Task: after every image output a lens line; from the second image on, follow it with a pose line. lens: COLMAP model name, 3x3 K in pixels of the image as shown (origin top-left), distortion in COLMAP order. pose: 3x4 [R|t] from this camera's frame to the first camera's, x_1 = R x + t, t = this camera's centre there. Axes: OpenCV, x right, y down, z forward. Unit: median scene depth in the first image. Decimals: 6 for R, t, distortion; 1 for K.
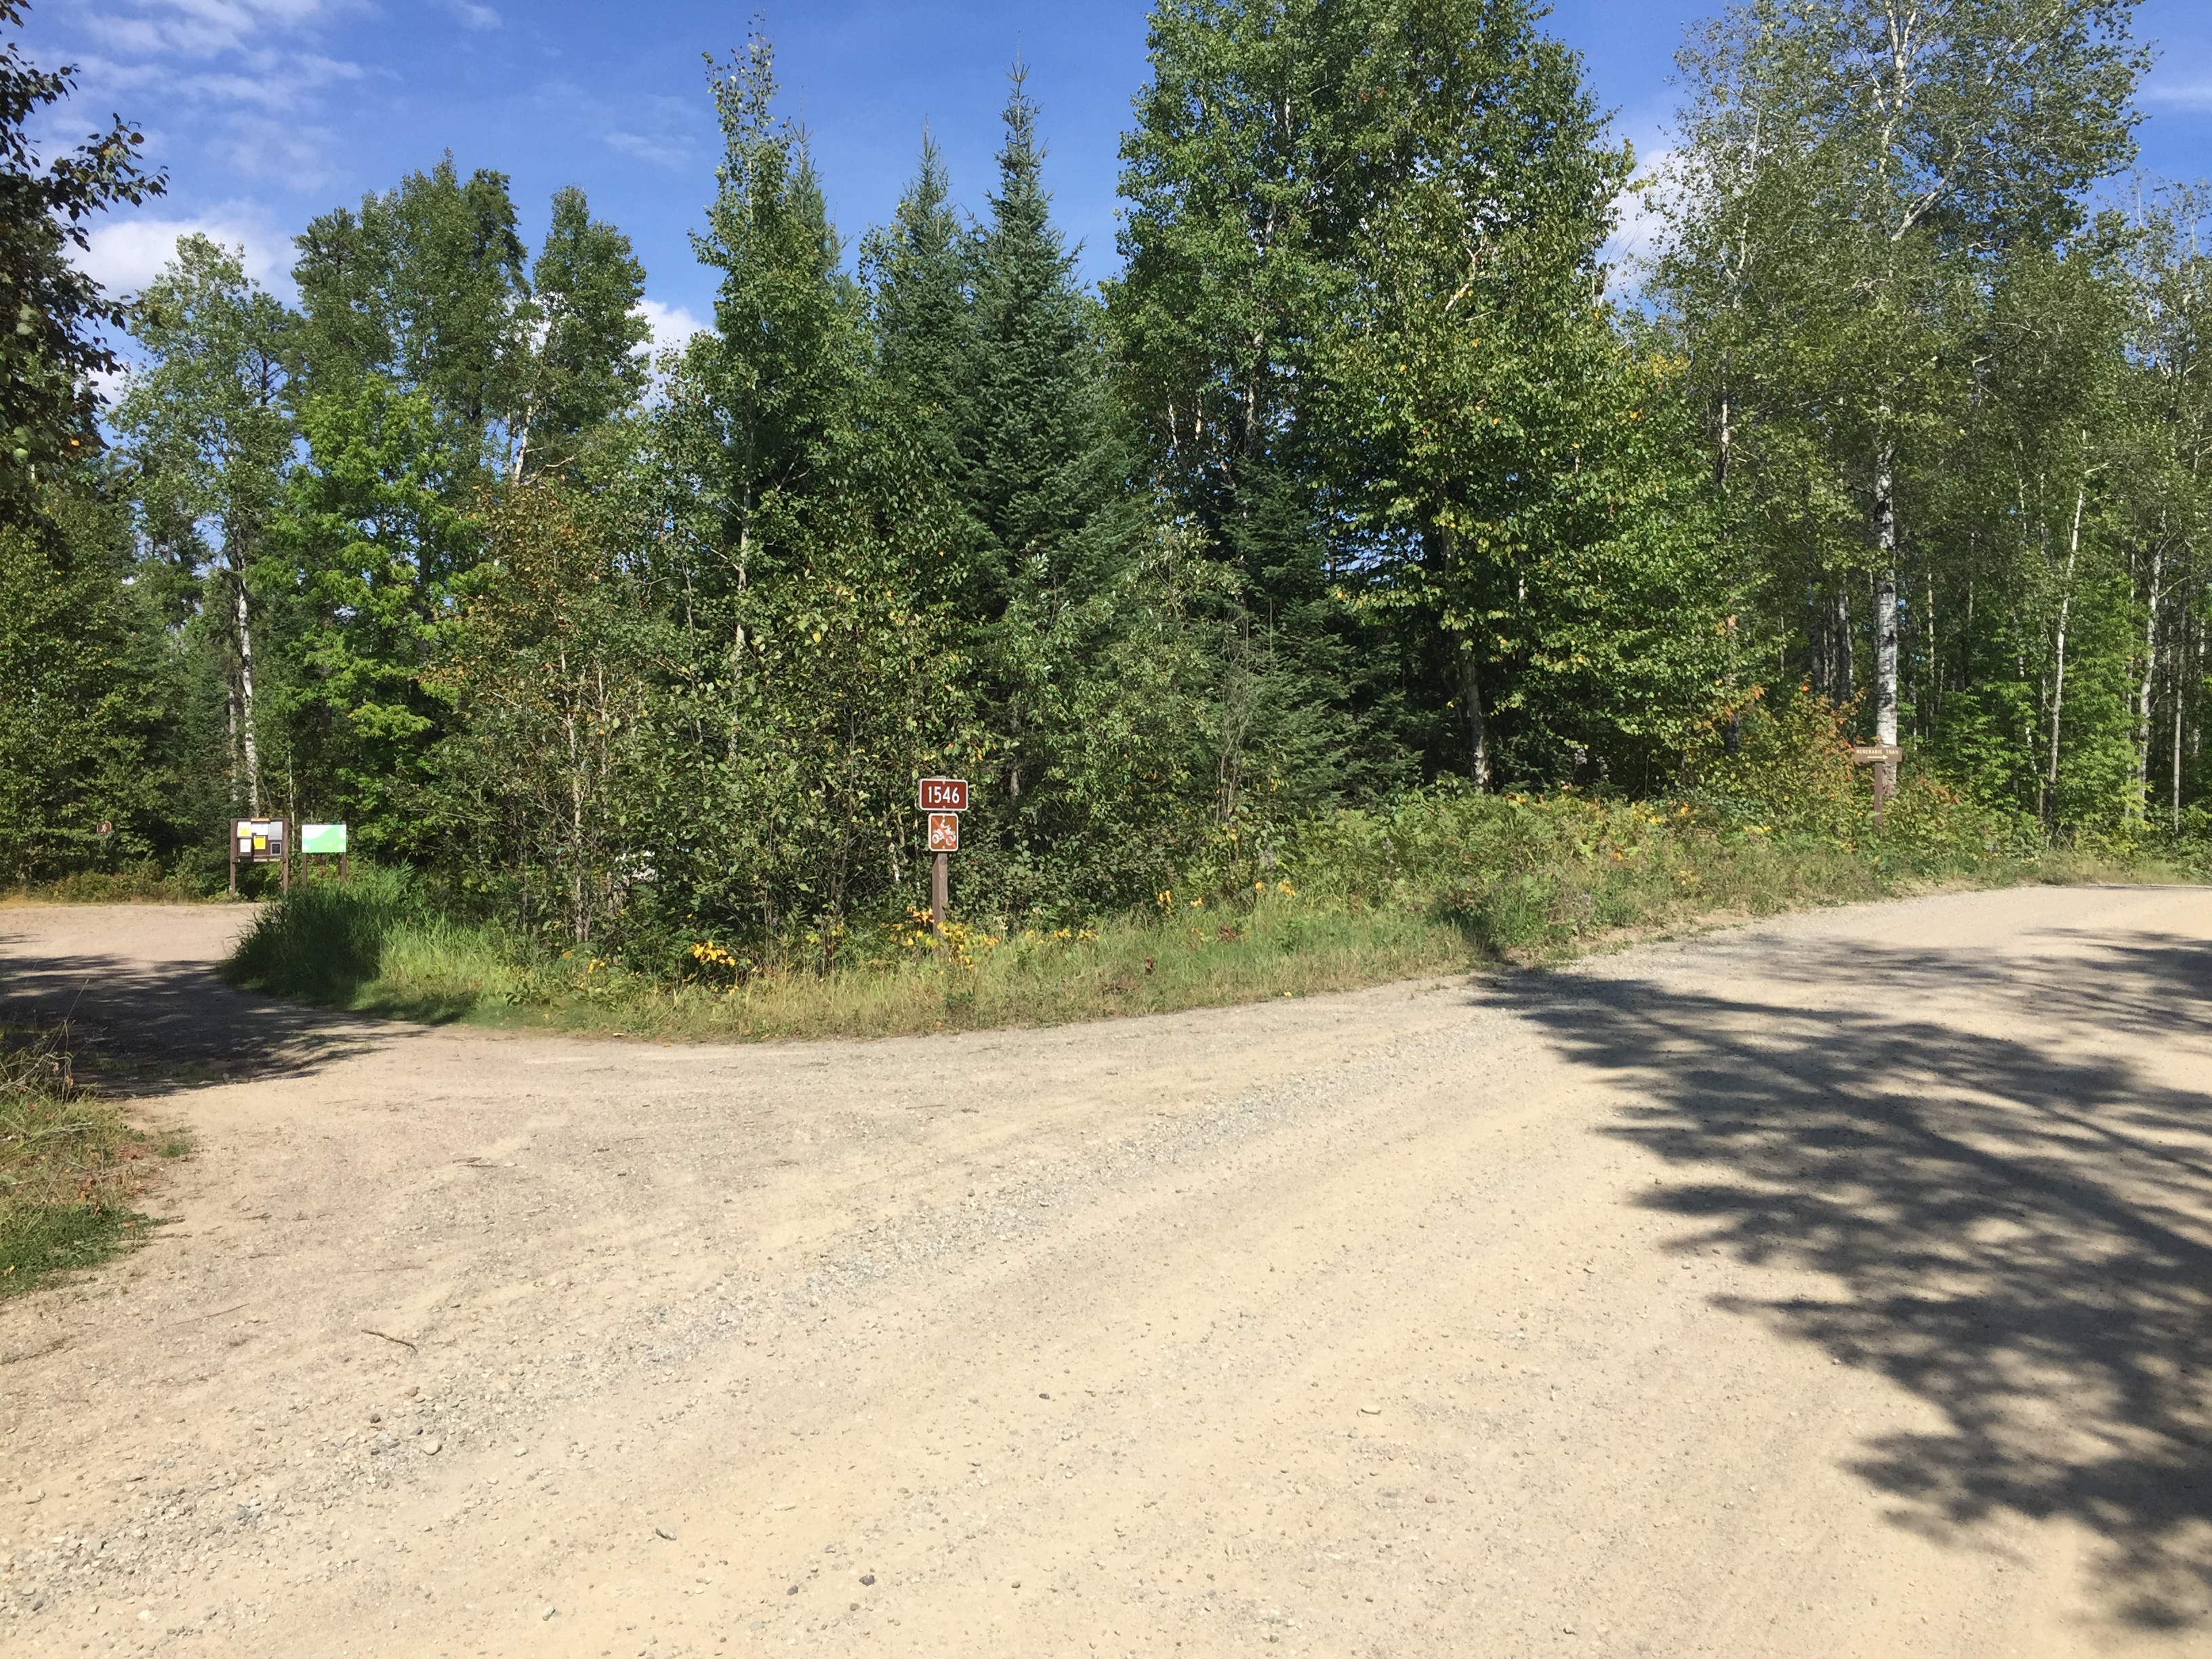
lens RADIAL K [[1872.6, 0, 1108.6], [0, 1872.6, 828.0], [0, 0, 1]] dist [0.037194, -0.001041]
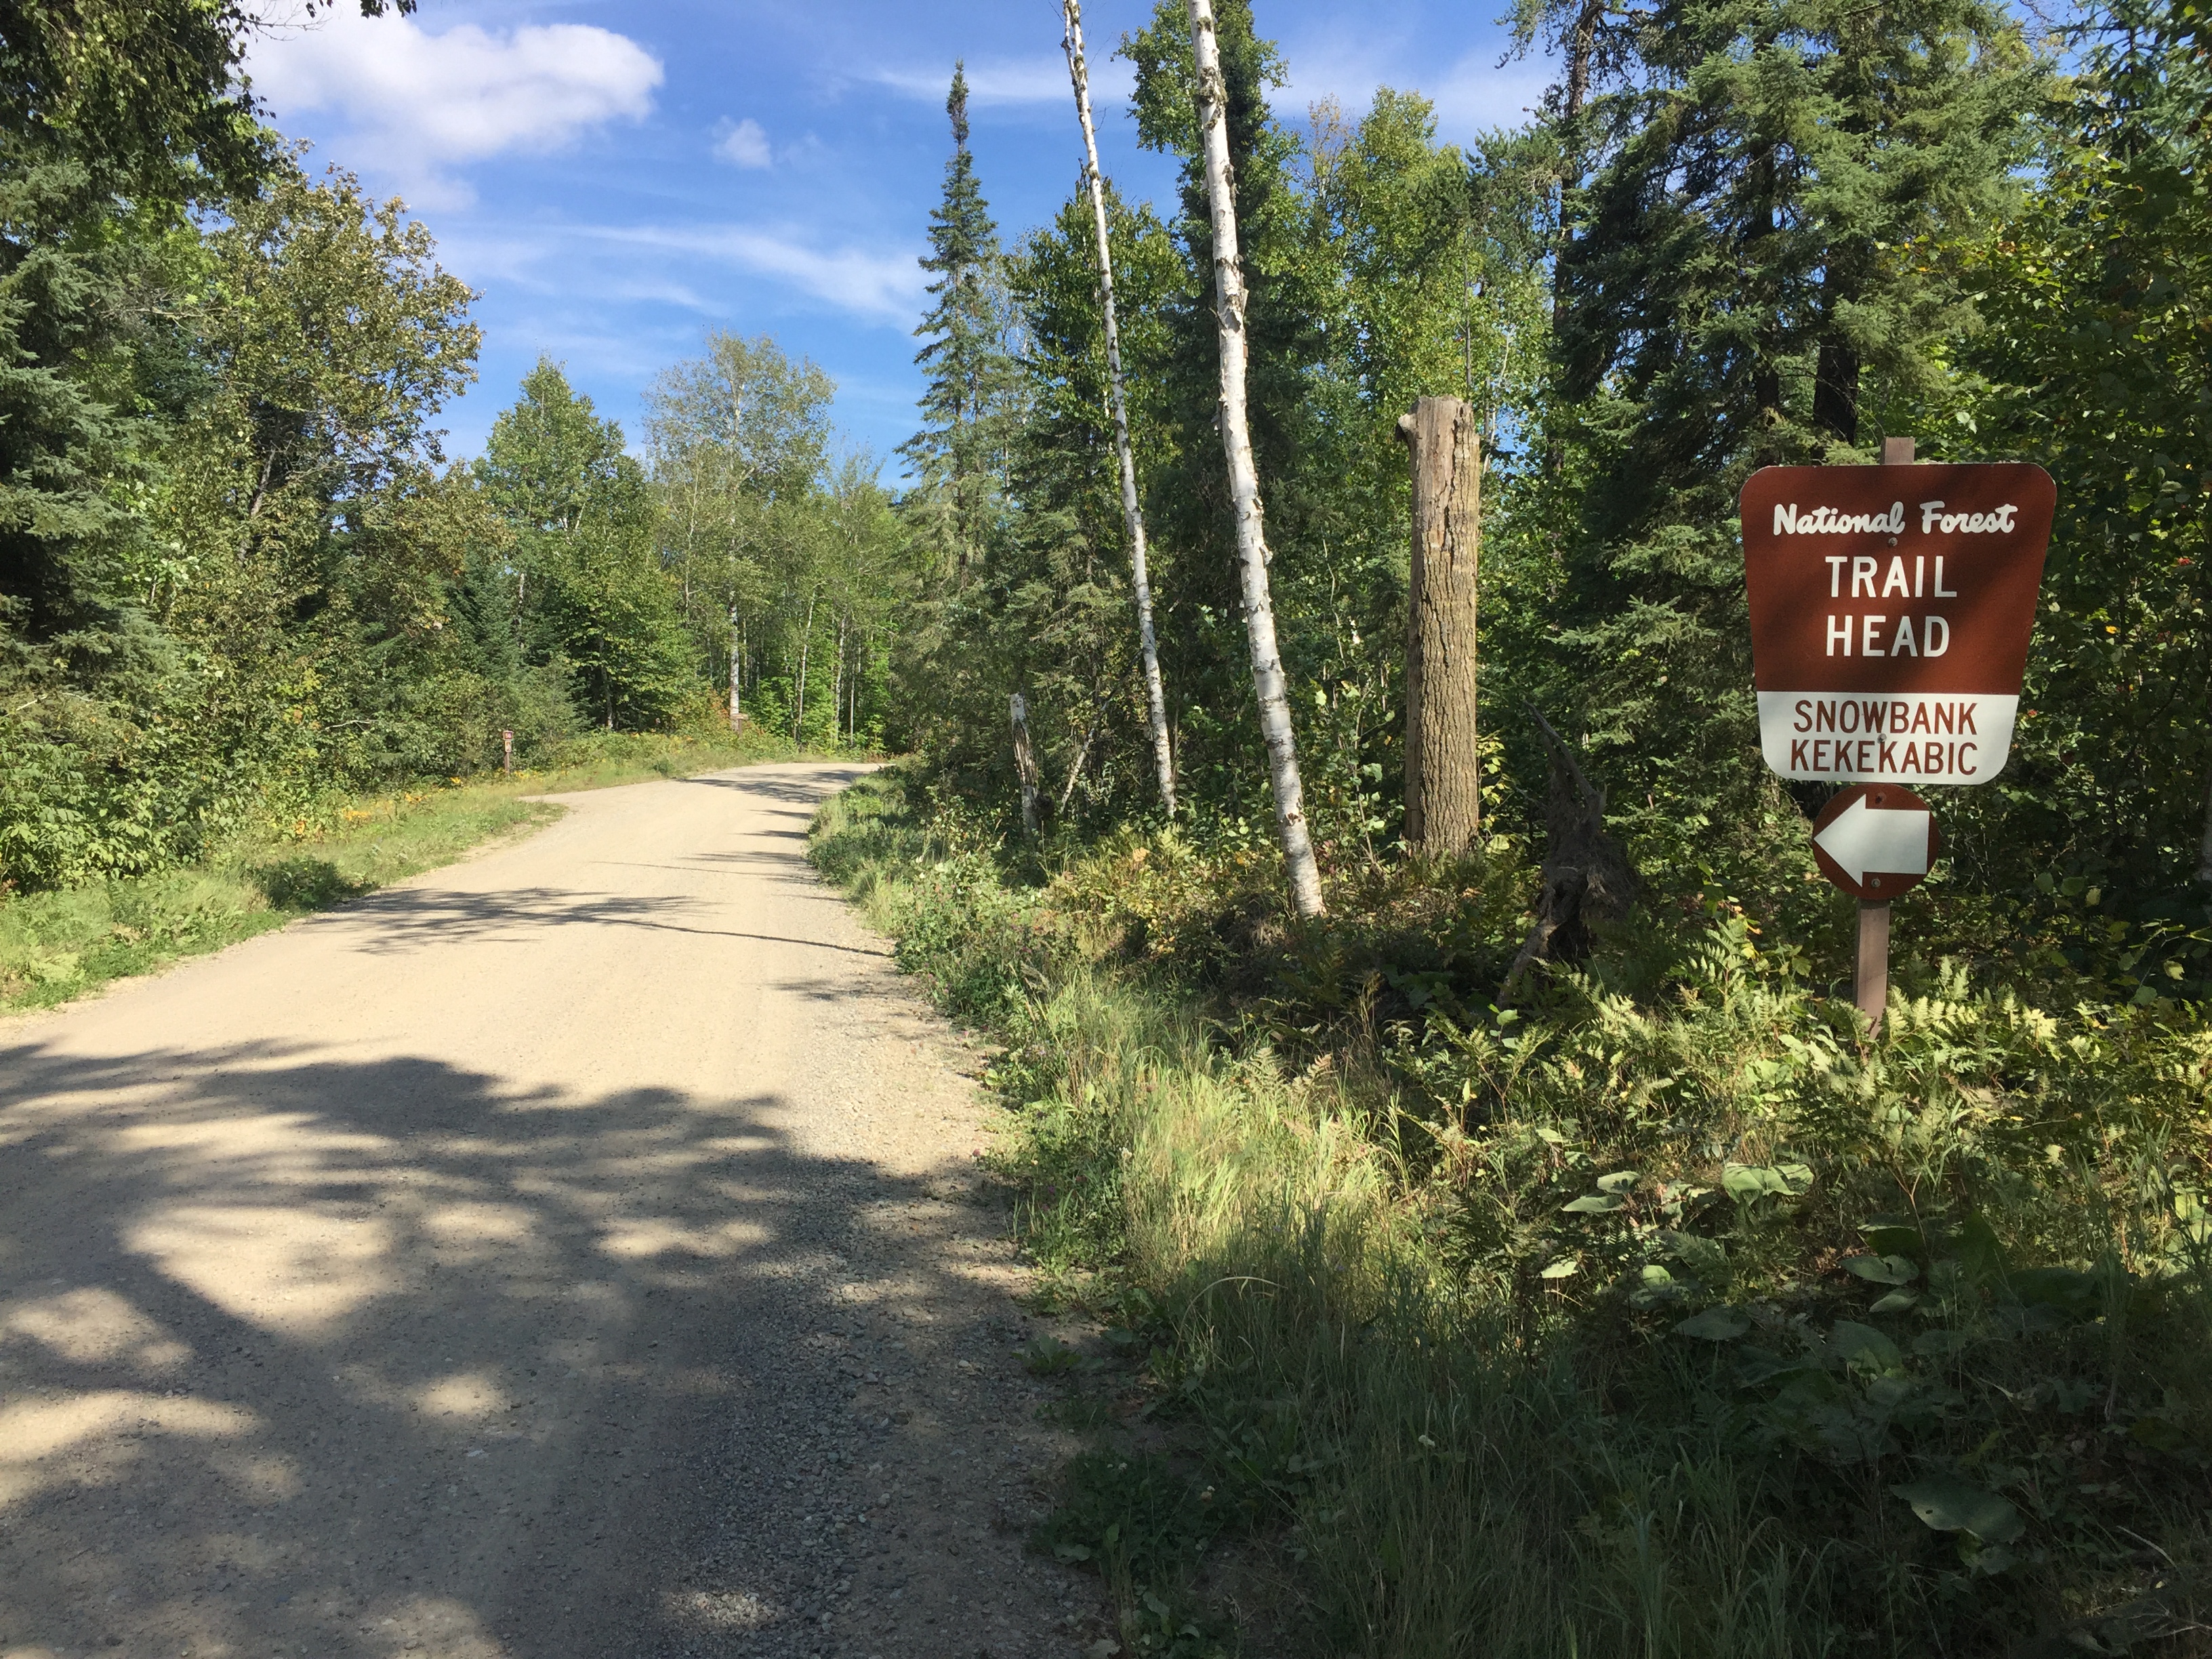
lens RADIAL K [[1872.6, 0, 1106.8], [0, 1872.6, 829.1], [0, 0, 1]] dist [0.037194, -0.001041]
pose [[0.818575, -0.004131, 0.574385, -0.505009], [-0.029370, 0.998365, 0.049036, -0.018175], [-0.573648, -0.057010, 0.817115, -1.085856]]
